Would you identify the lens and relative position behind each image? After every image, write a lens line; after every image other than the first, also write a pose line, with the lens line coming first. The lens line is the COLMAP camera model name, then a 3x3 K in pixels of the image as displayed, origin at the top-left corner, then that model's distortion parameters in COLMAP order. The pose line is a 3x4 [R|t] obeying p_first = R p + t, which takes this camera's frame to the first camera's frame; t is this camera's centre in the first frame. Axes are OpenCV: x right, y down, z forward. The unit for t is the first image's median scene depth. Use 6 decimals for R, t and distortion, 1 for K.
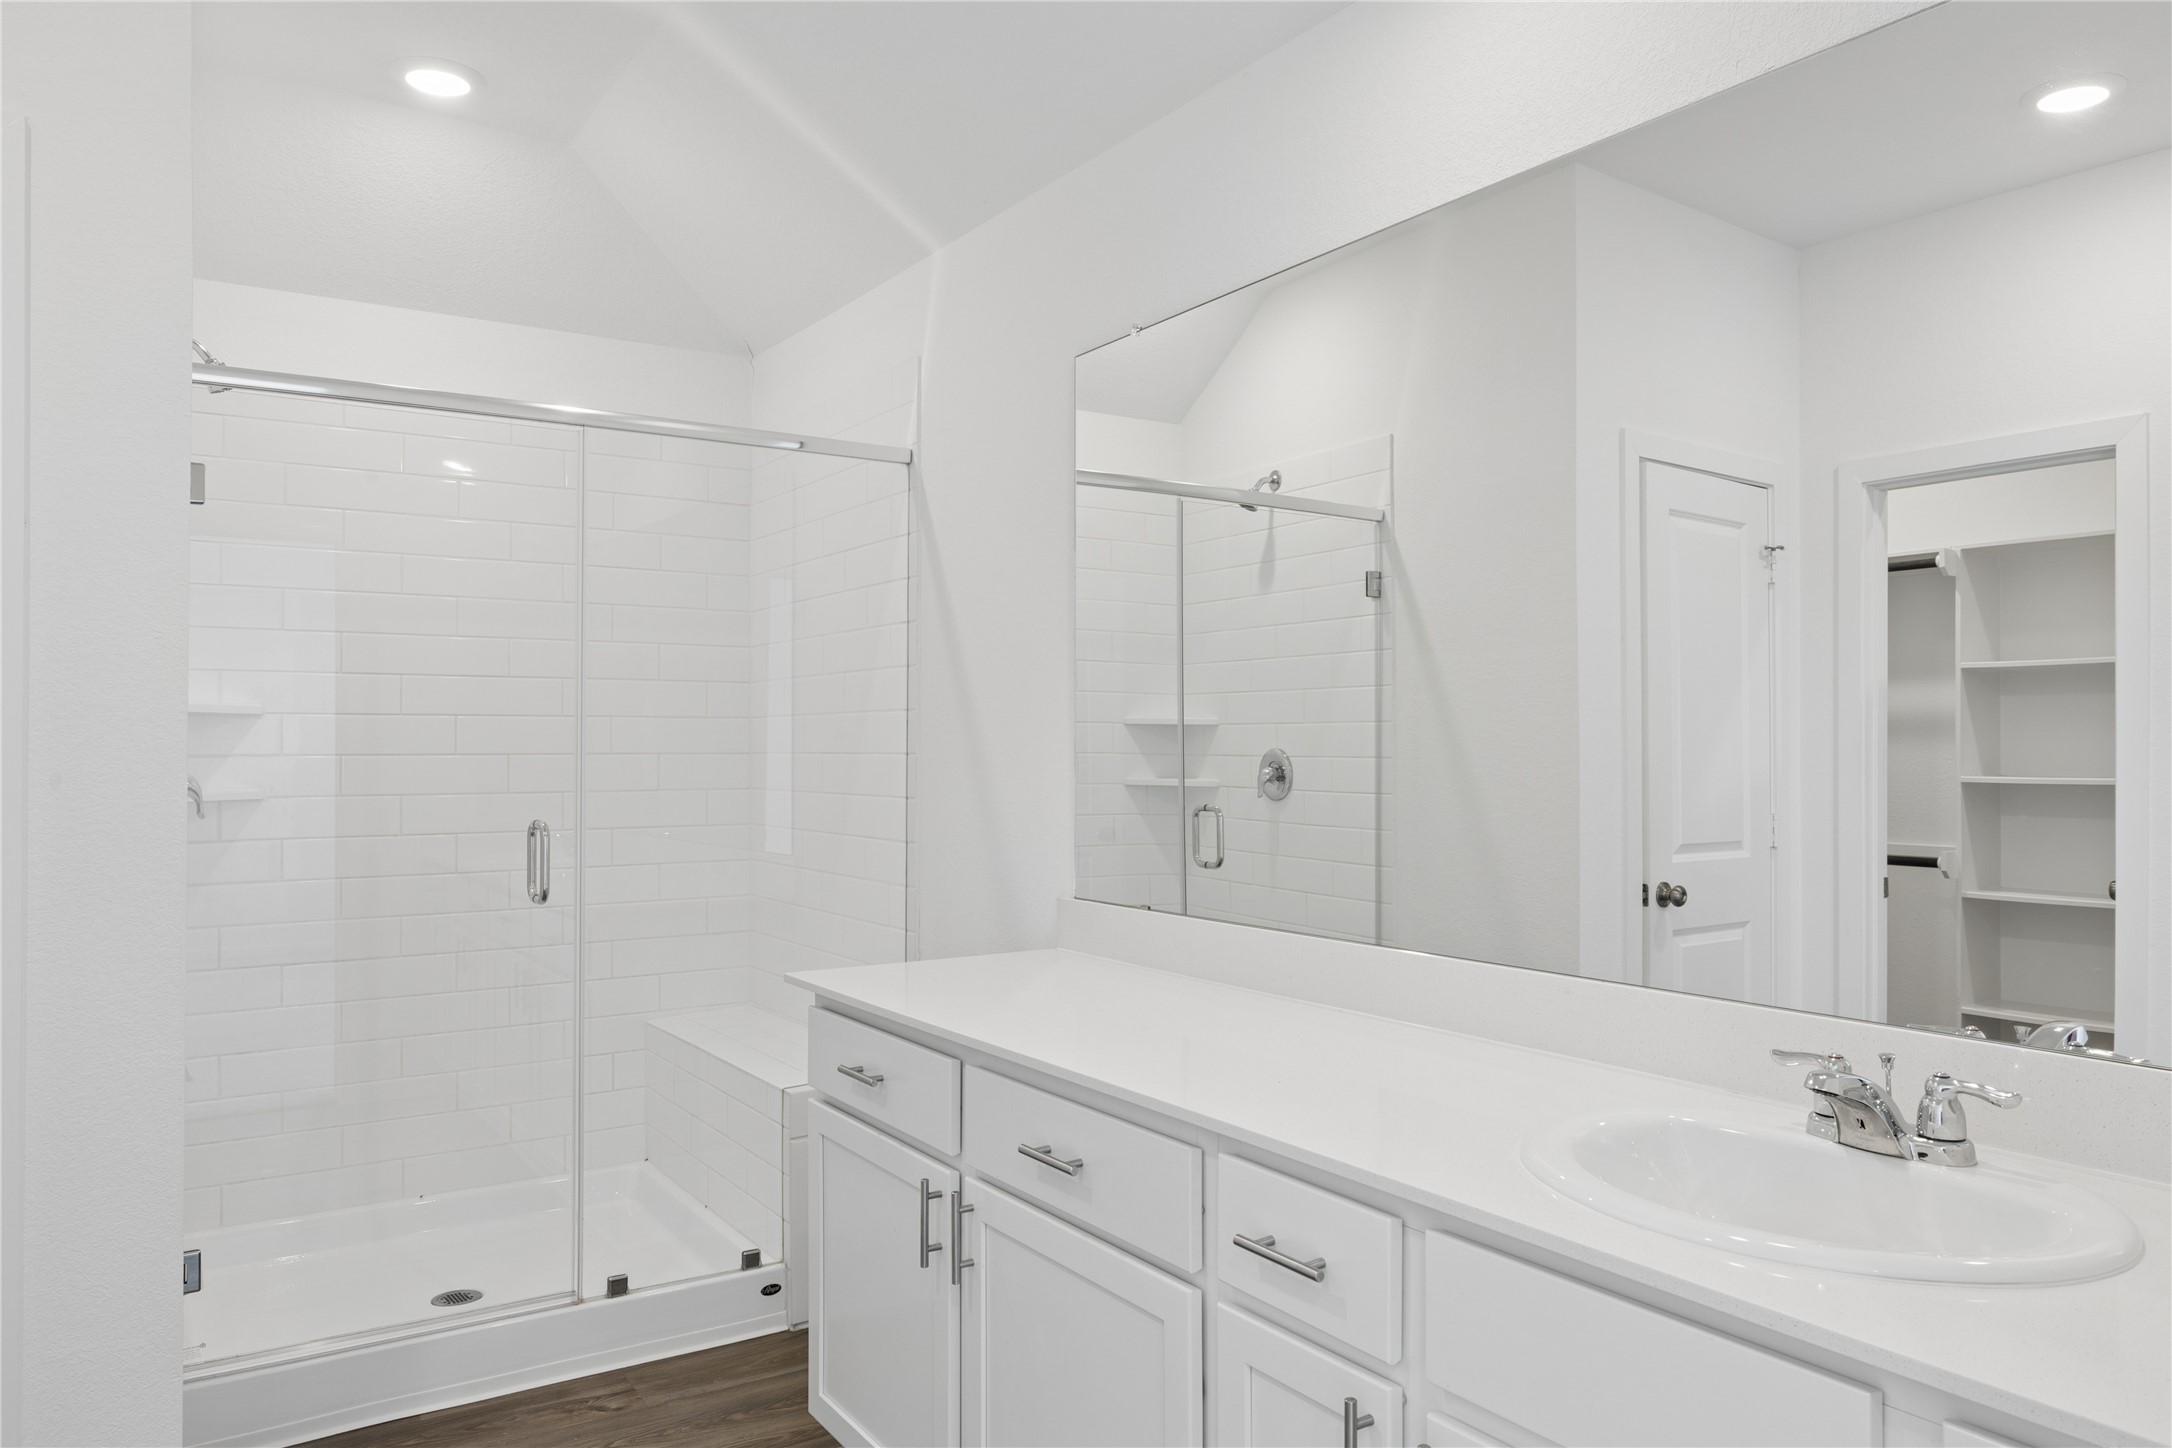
lens RADIAL K [[1488.2, 0, 1086.0], [0, 1488.2, 724.0], [0, 0, 1]] dist [0.001256, 0.000080]
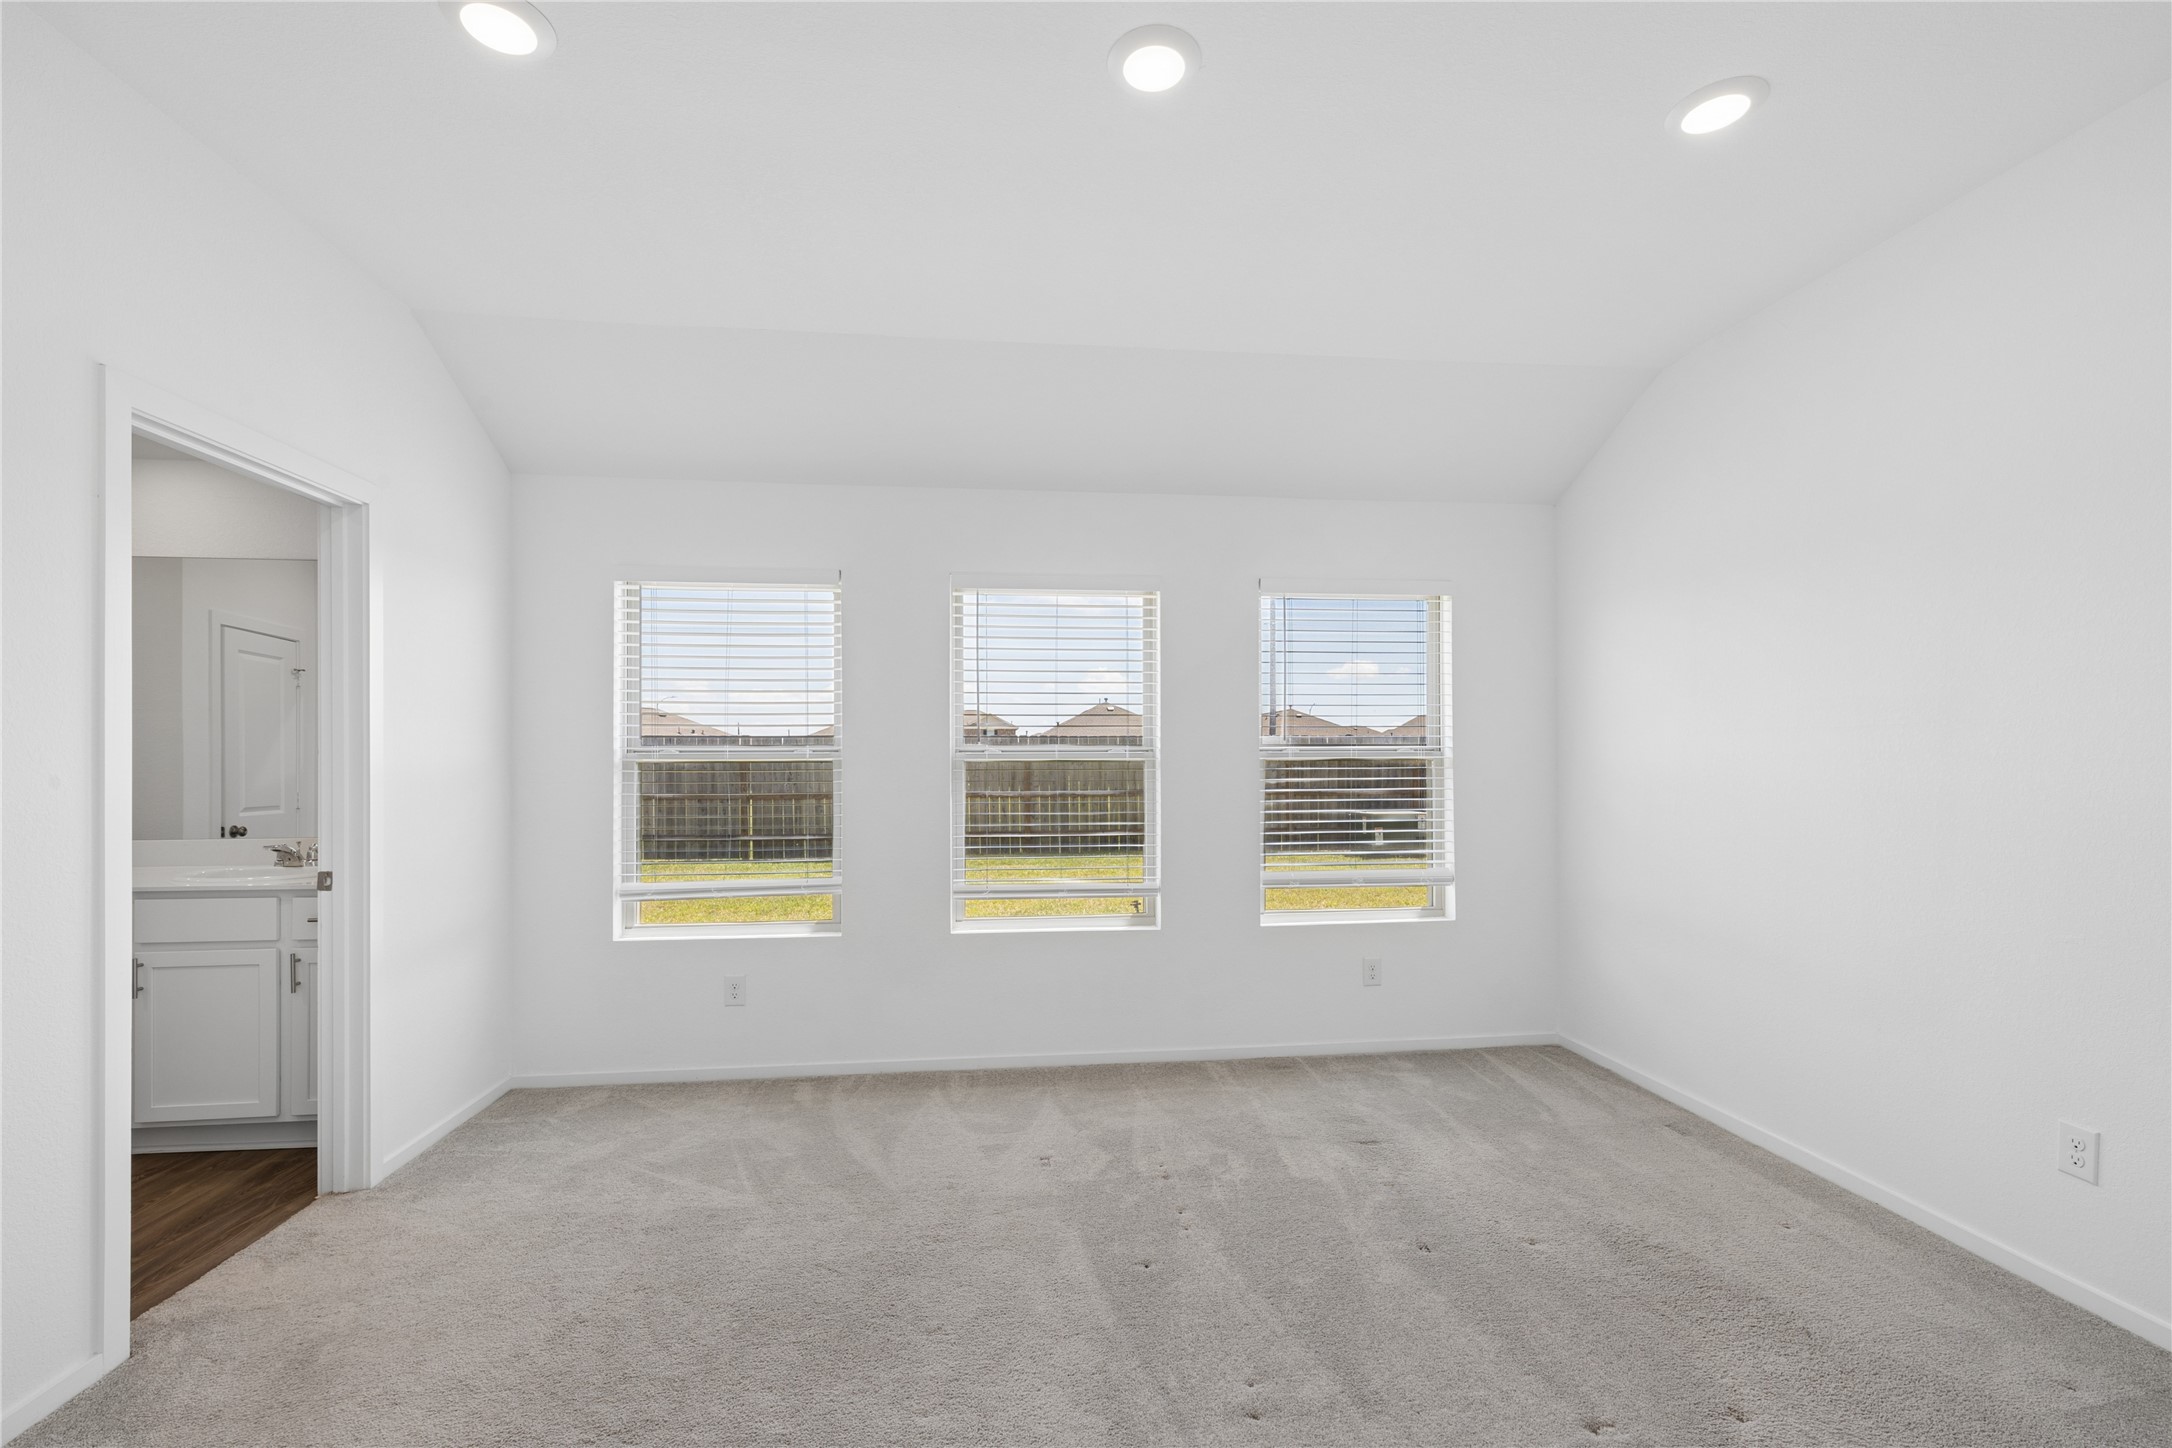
lens RADIAL K [[967.8, 0, 1090.5], [0, 967.8, 744.2], [0, 0, 1]] dist [0.001182, 0.000367]
pose [[0.468551, 0.004714, 0.883424, -0.267040], [-0.000202, 0.999986, -0.005228, -0.003874], [-0.883437, 0.002271, 0.468545, -0.743798]]
